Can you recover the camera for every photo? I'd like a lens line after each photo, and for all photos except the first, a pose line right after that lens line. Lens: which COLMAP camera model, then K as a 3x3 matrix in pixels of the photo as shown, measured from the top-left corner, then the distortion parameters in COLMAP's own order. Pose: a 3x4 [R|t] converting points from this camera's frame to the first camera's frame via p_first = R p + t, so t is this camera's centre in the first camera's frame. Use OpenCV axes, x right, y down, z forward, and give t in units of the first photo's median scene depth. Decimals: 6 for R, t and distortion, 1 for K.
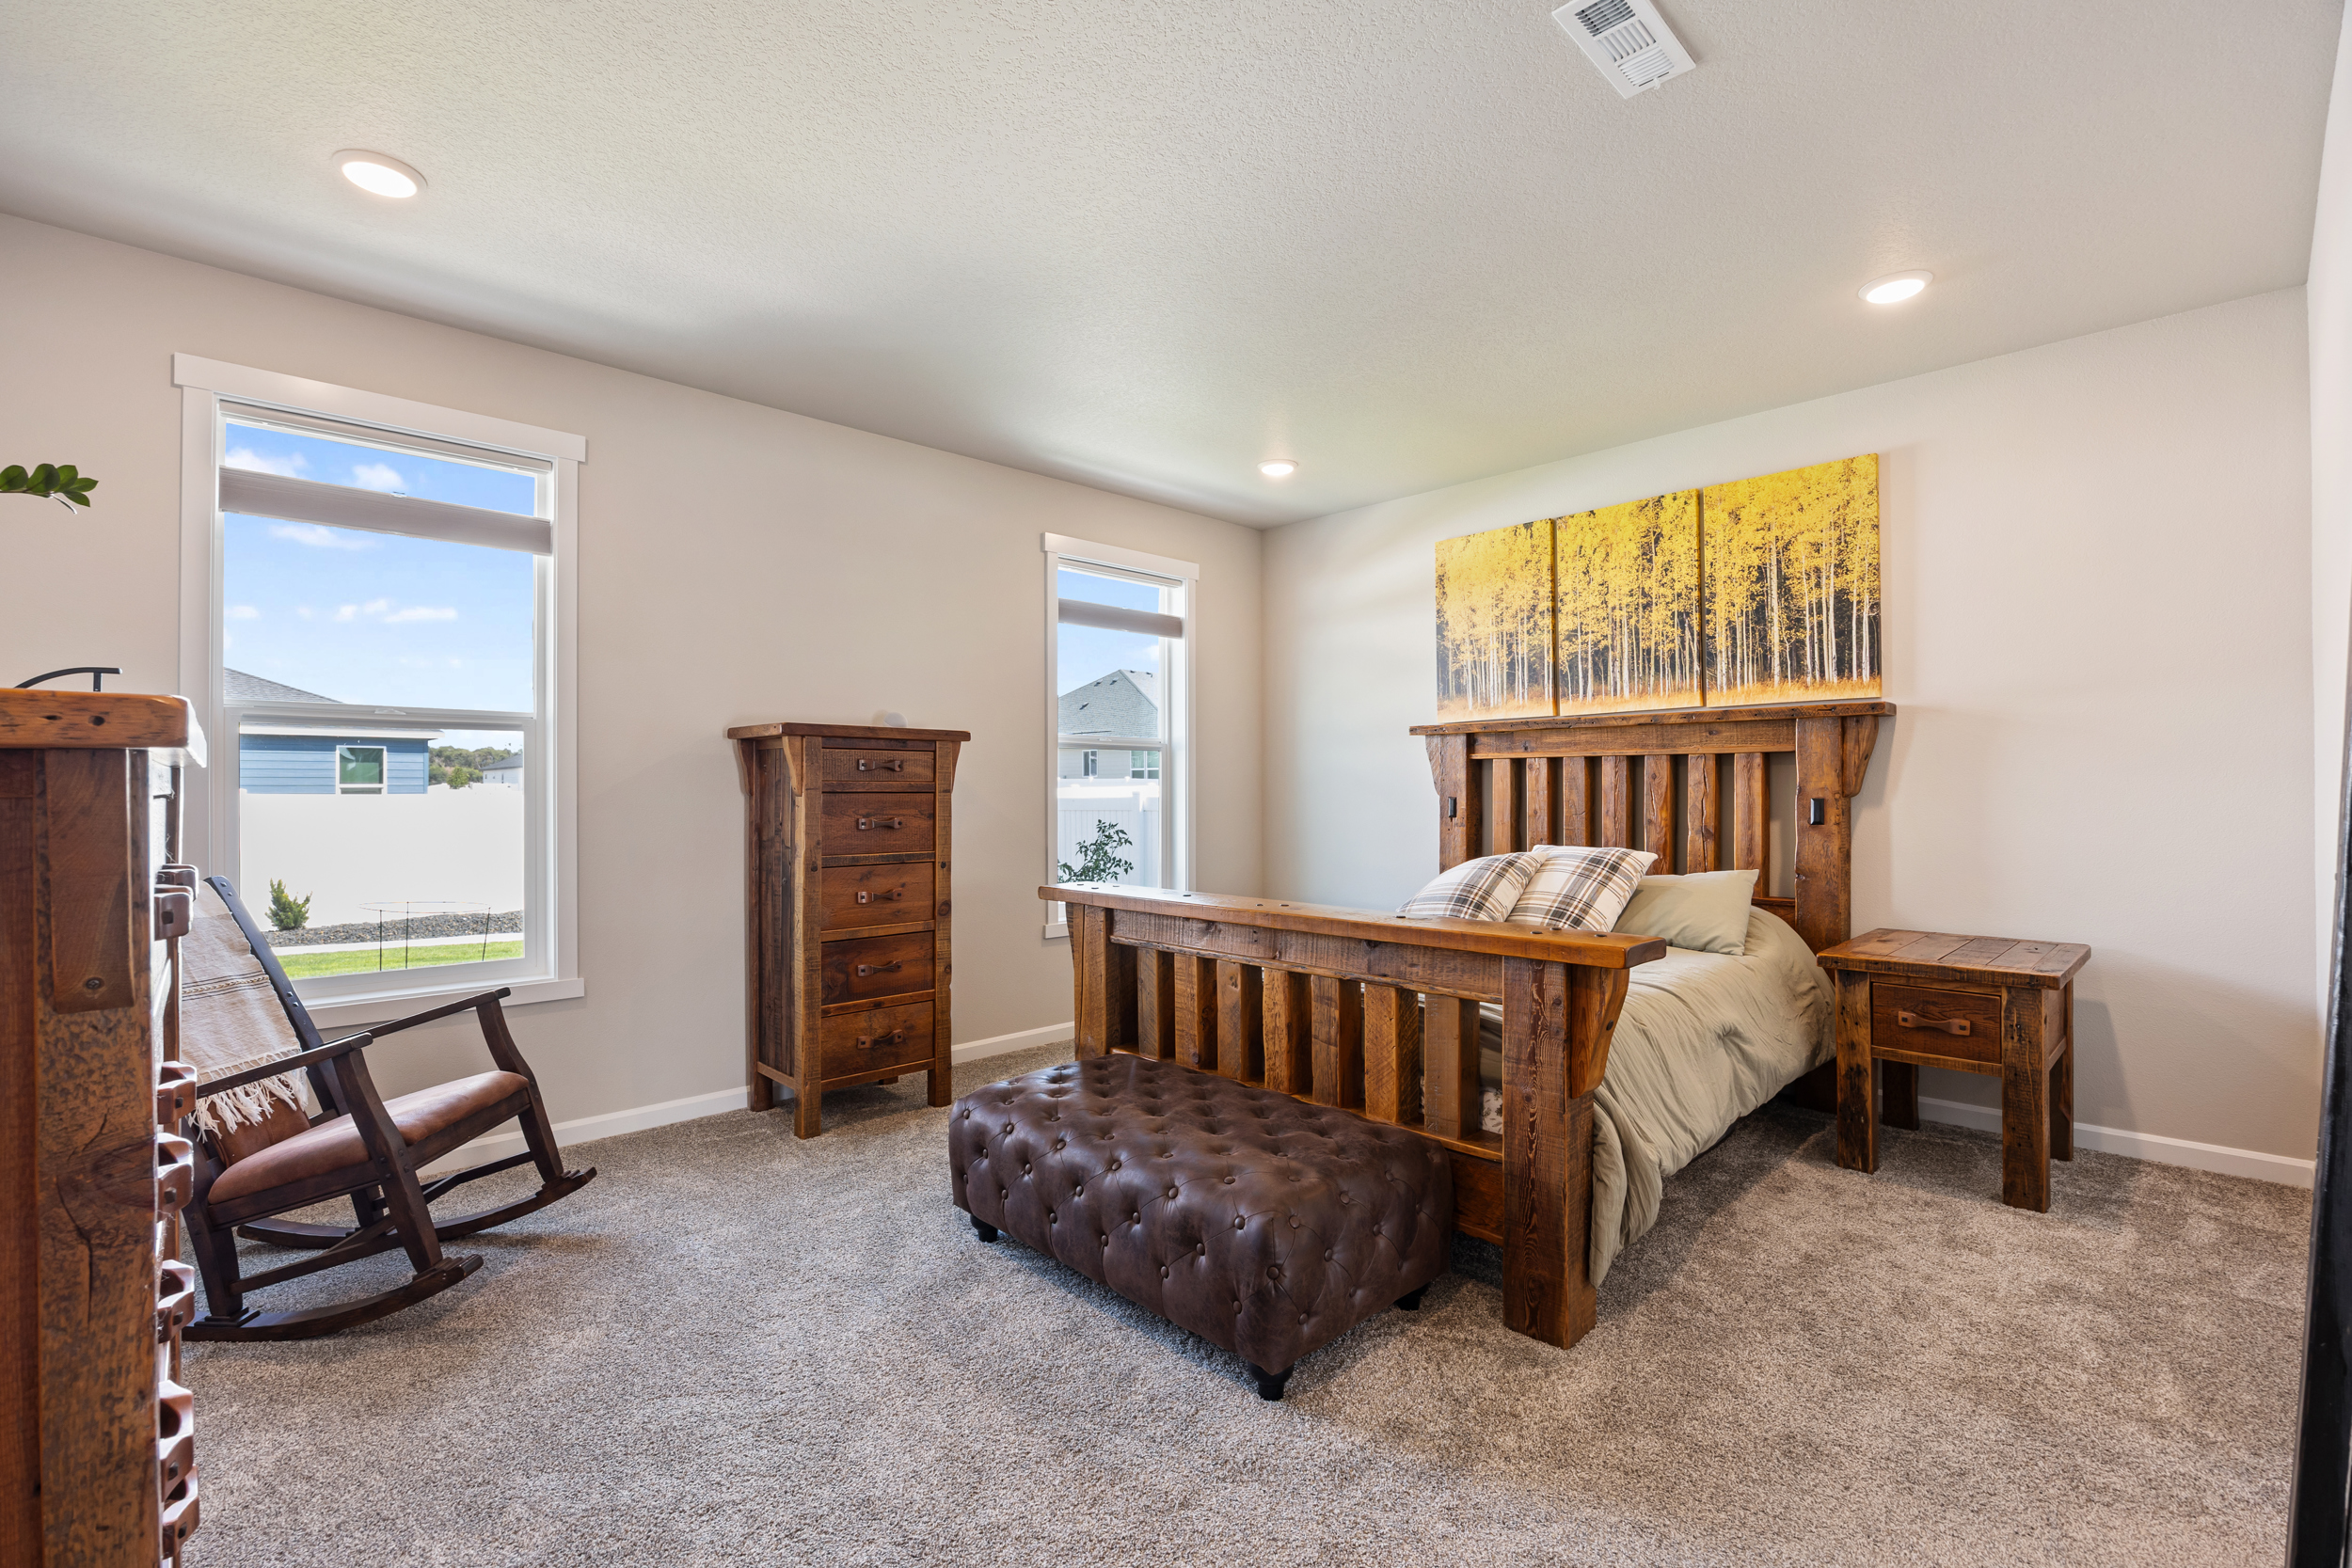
lens RADIAL K [[1032.8, 0, 1182.6], [0, 1032.8, 783.3], [0, 0, 1]] dist [-0.016609, 0.002316]
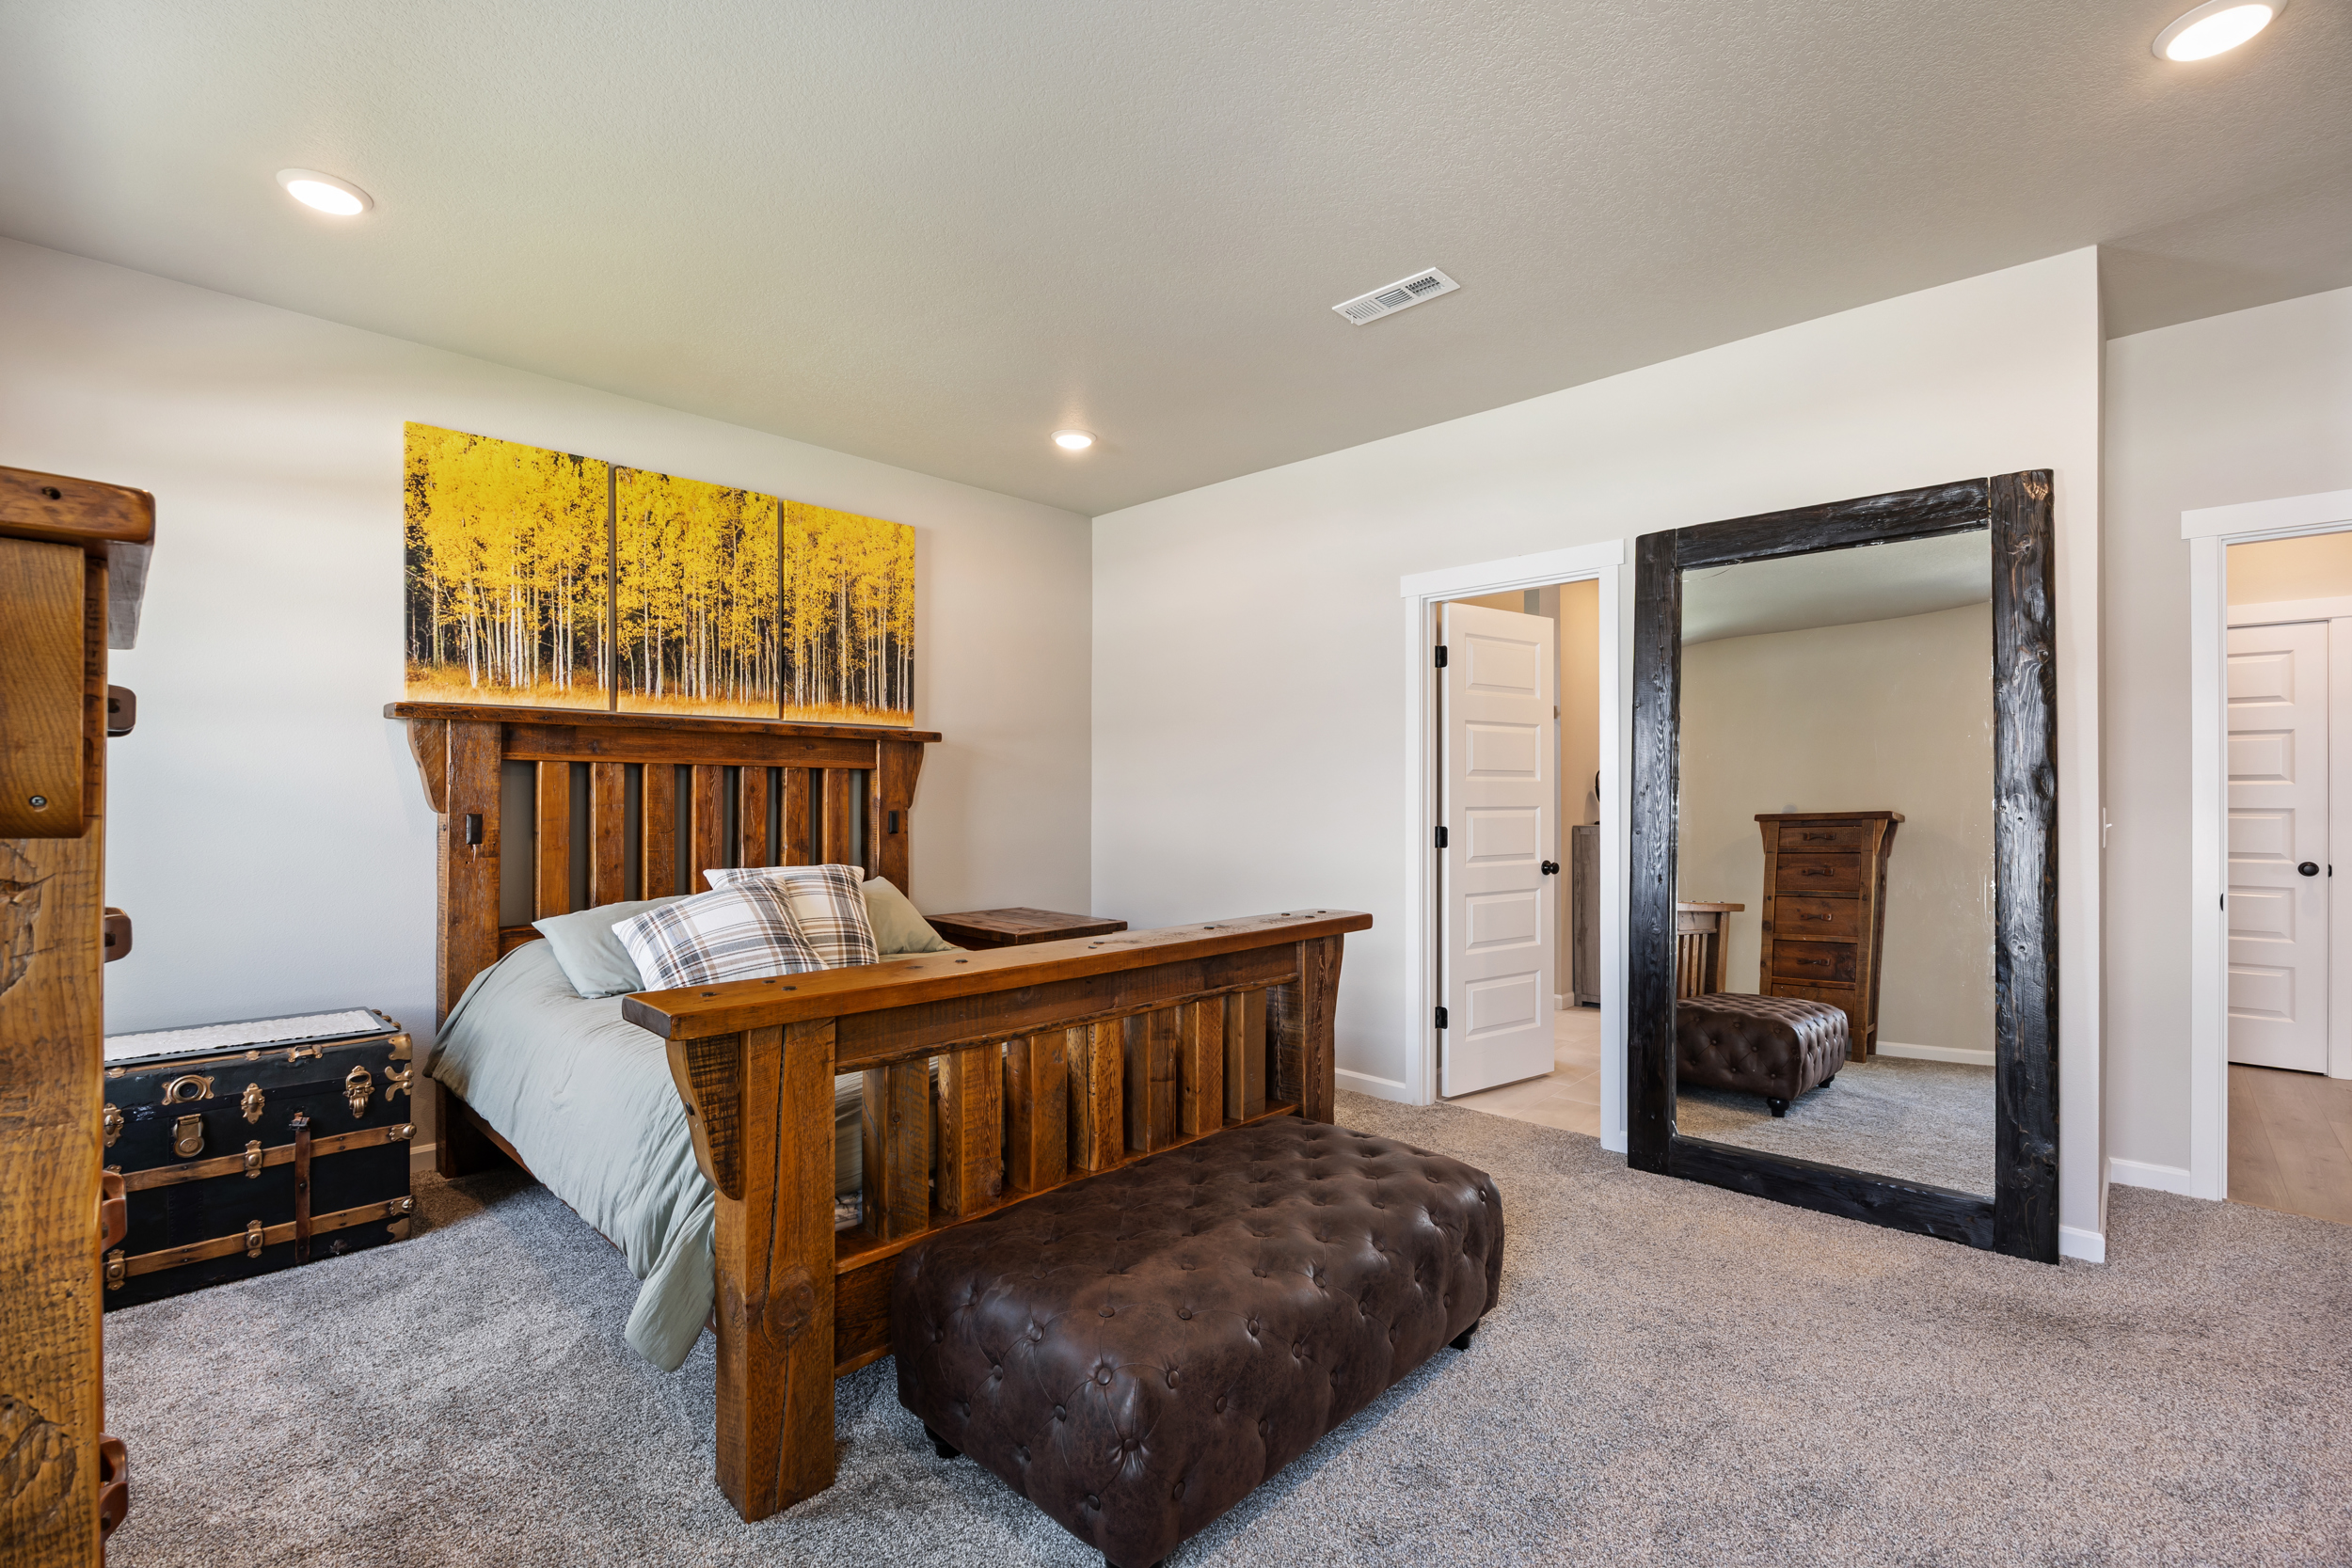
lens RADIAL K [[1032.8, 0, 1182.7], [0, 1032.8, 798.5], [0, 0, 1]] dist [-0.016609, 0.002316]
pose [[-0.034680, 0.004410, 0.999389, -0.485257], [-0.006995, 0.999965, -0.004655, 0.003355], [-0.999374, -0.007152, -0.034648, 0.628560]]
